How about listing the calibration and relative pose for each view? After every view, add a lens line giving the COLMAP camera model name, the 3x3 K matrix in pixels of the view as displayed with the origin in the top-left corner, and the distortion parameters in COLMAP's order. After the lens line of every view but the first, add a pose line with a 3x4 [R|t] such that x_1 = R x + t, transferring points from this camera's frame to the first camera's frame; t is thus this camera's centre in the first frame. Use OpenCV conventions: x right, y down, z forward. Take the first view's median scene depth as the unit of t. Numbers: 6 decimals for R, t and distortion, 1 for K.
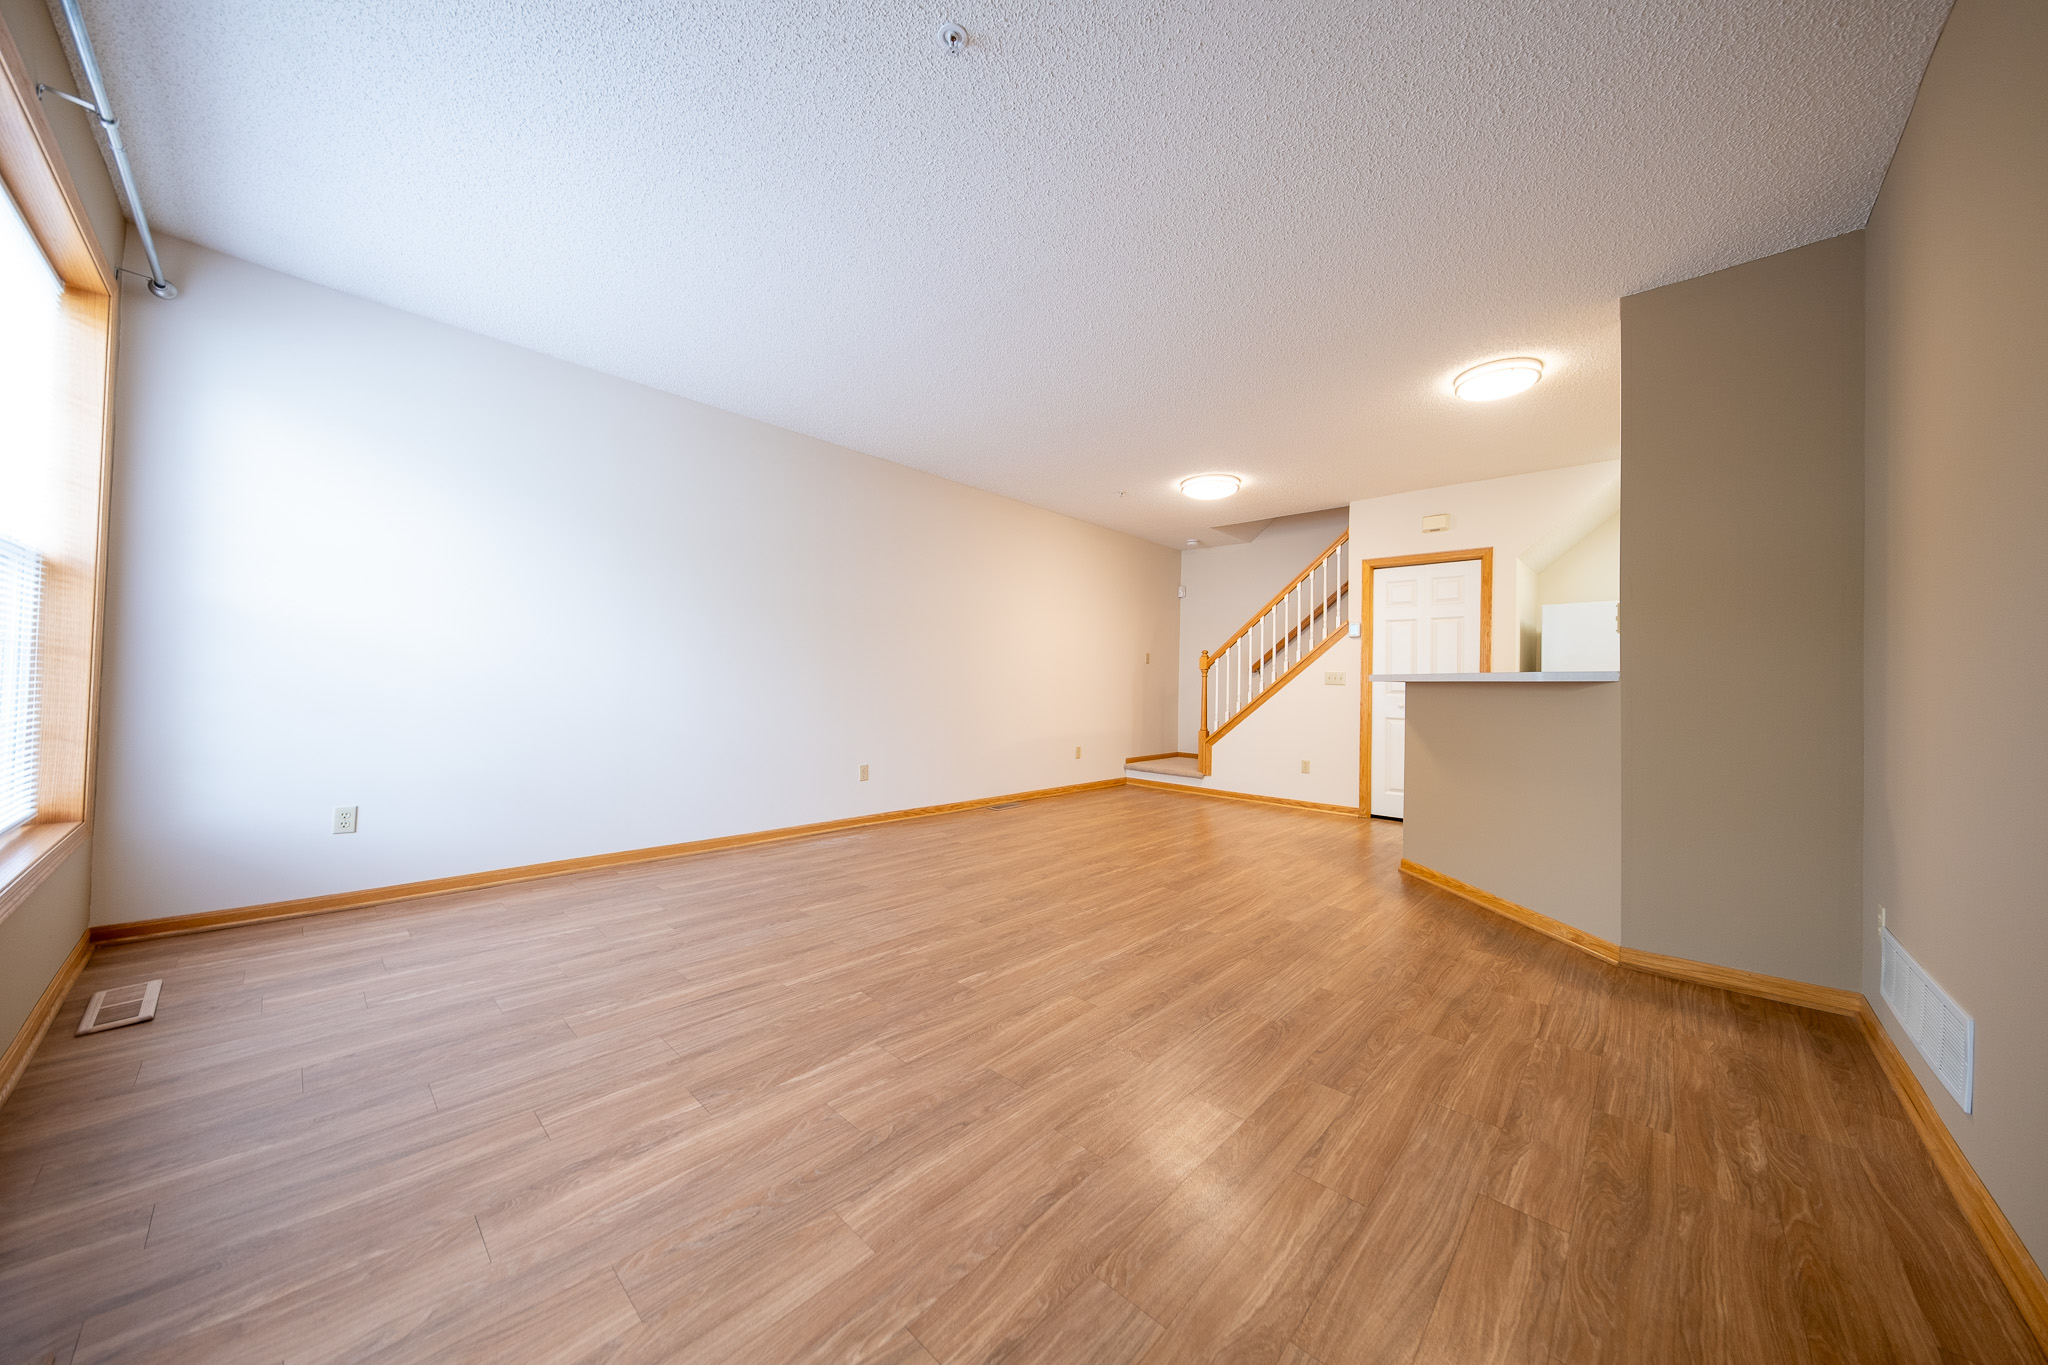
lens RADIAL K [[688.1, 0, 1018.7], [0, 688.1, 670.0], [0, 0, 1]] dist [0.015579, -0.005882]
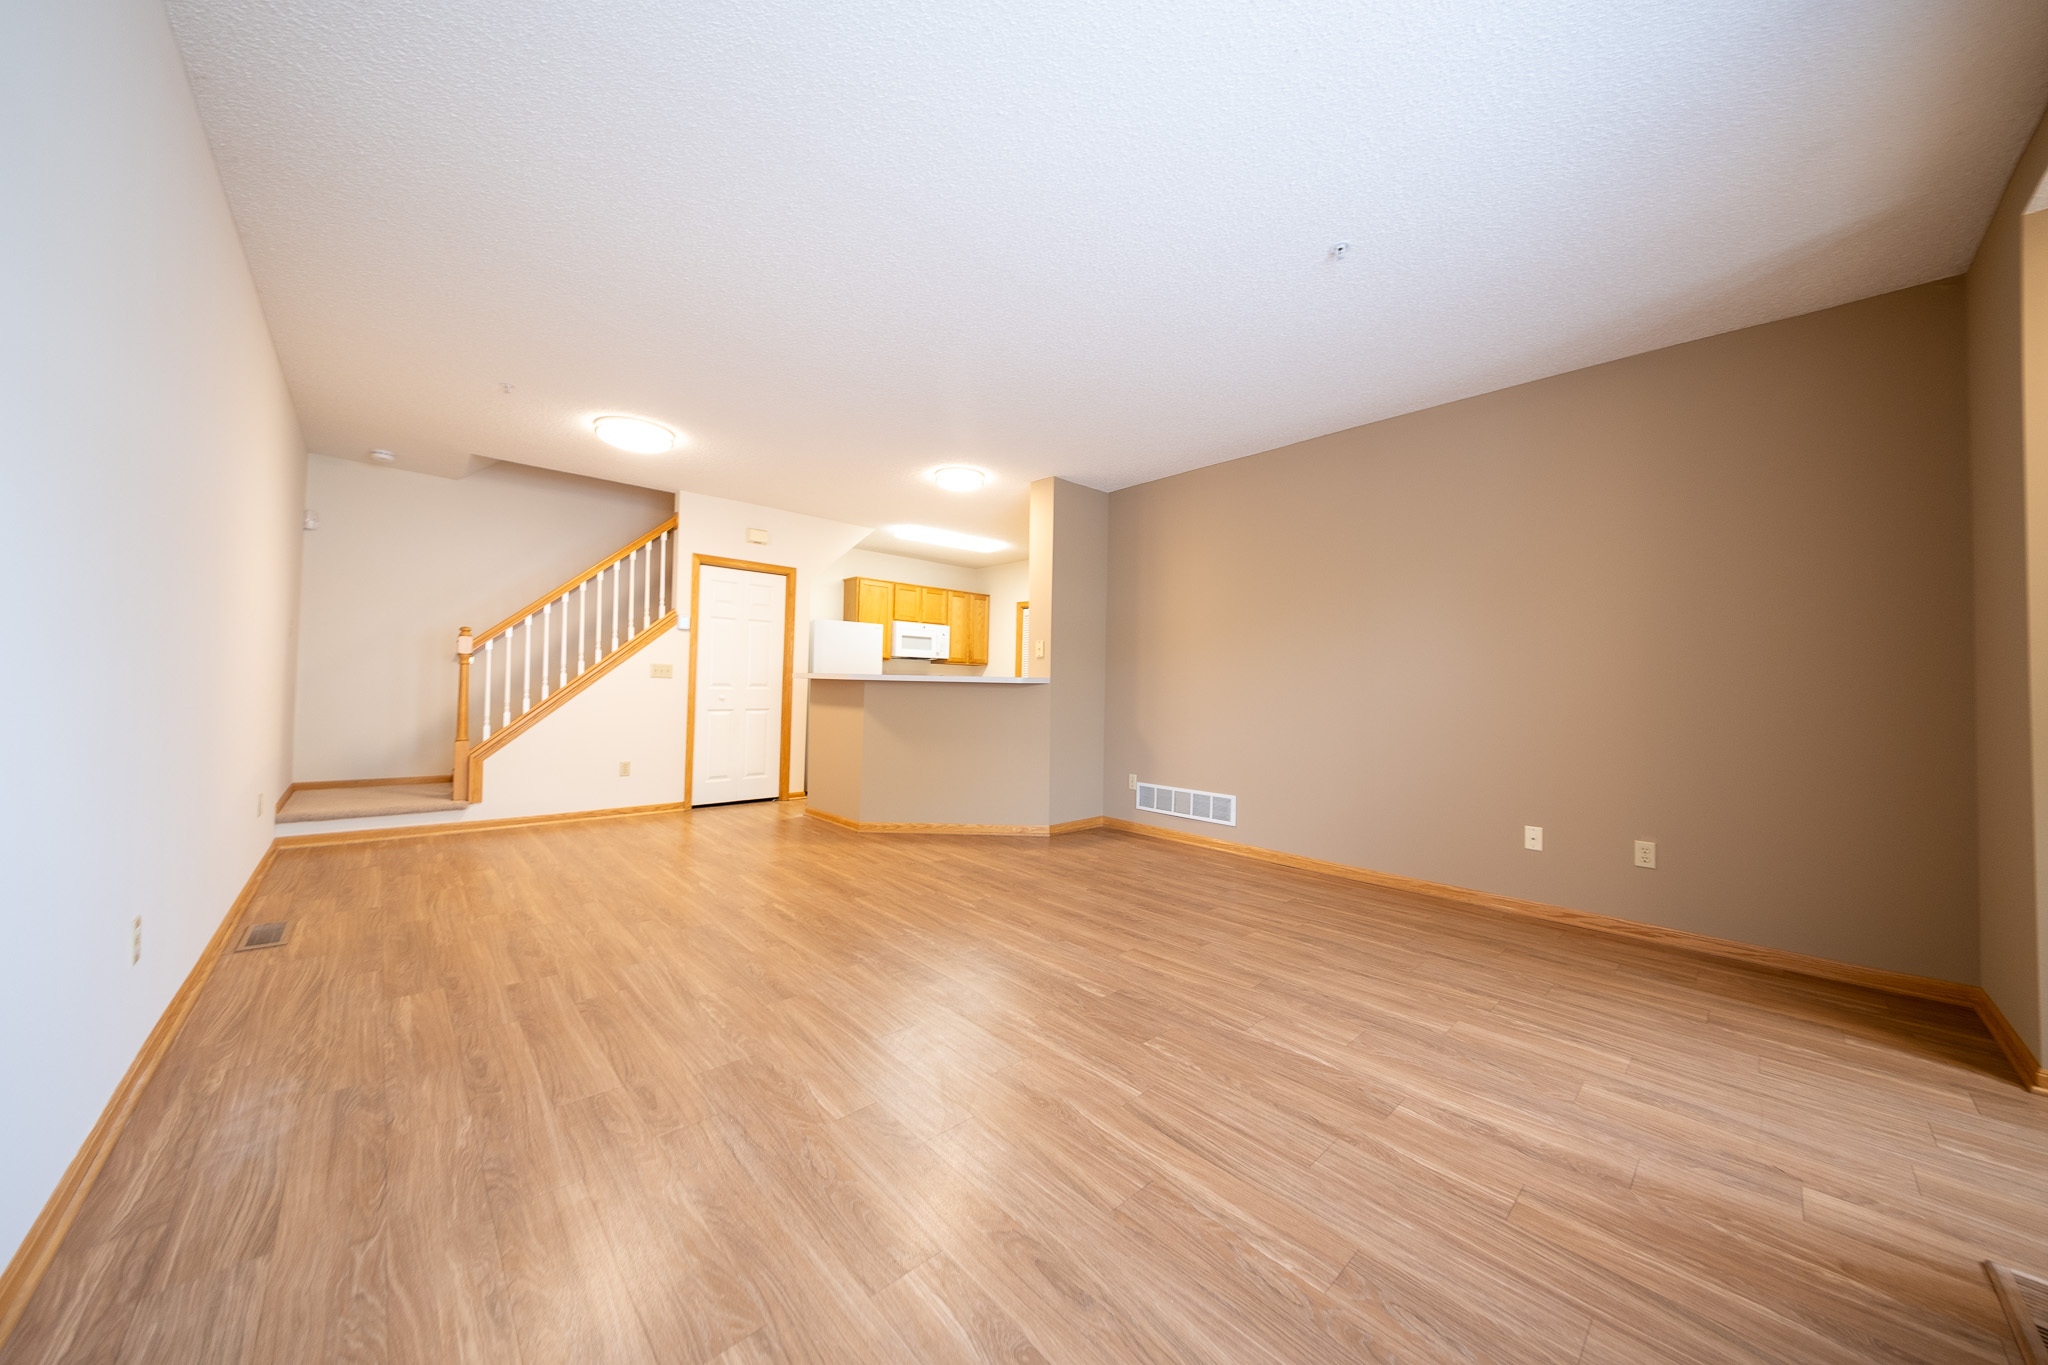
lens RADIAL K [[688.1, 0, 1018.7], [0, 688.1, 670.0], [0, 0, 1]] dist [0.015579, -0.005882]
pose [[0.071808, 0.007998, 0.997386, -1.011974], [-0.038741, 0.999236, -0.005224, -0.007546], [-0.996666, -0.038265, 0.072063, 0.988639]]
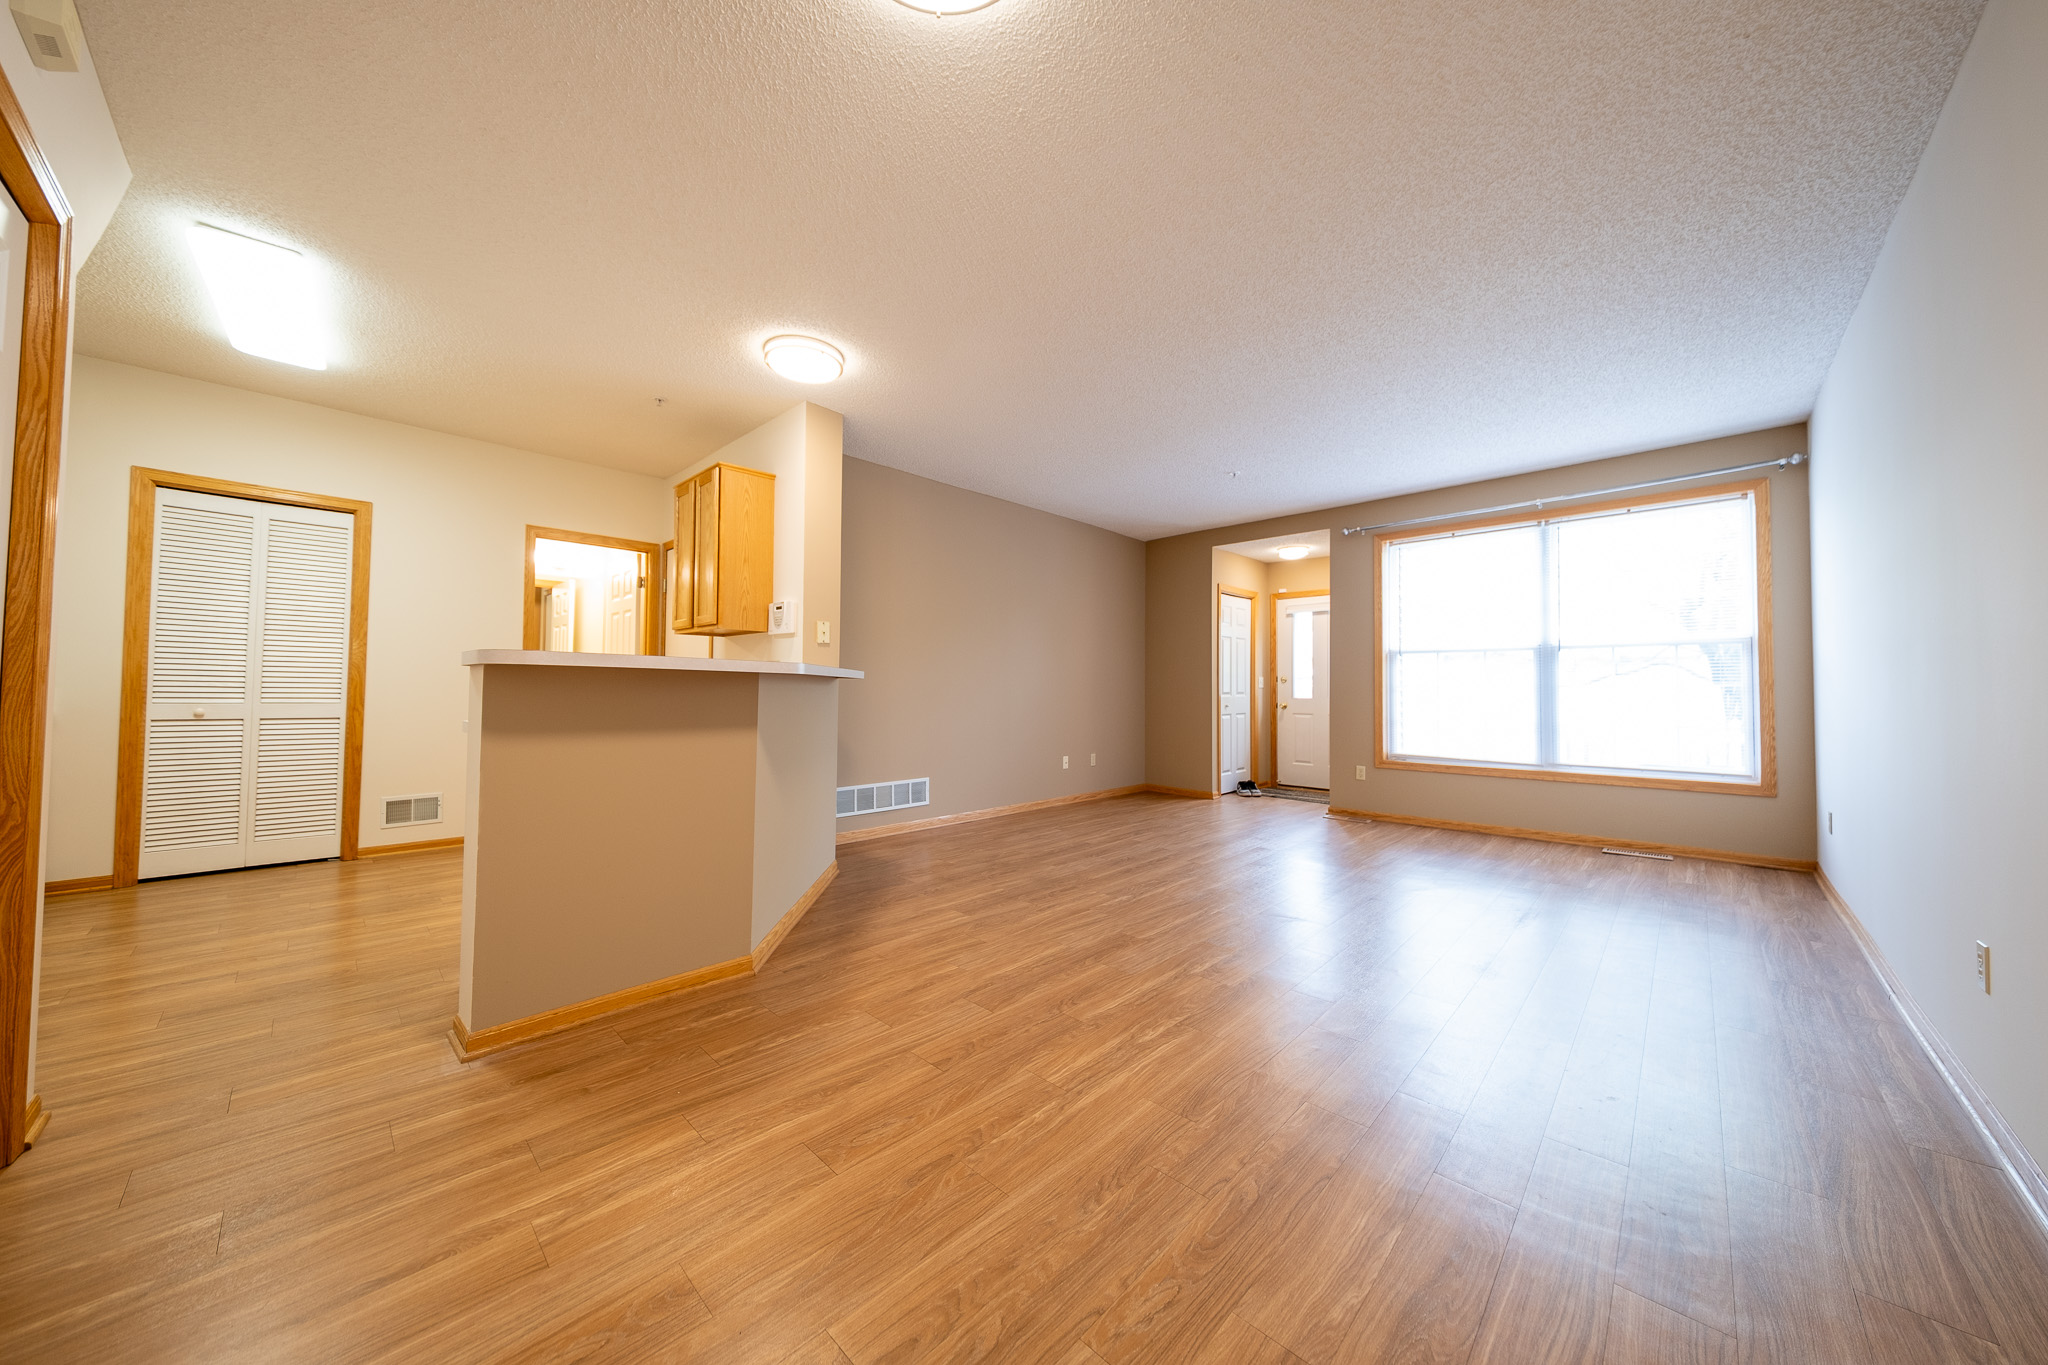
lens RADIAL K [[688.1, 0, 1018.7], [0, 688.1, 670.0], [0, 0, 1]] dist [0.015579, -0.005882]
pose [[-0.999375, -0.030293, 0.018211, 0.480025], [-0.031122, 0.998405, -0.047104, 0.057554], [-0.016755, -0.047642, -0.998724, 2.531007]]
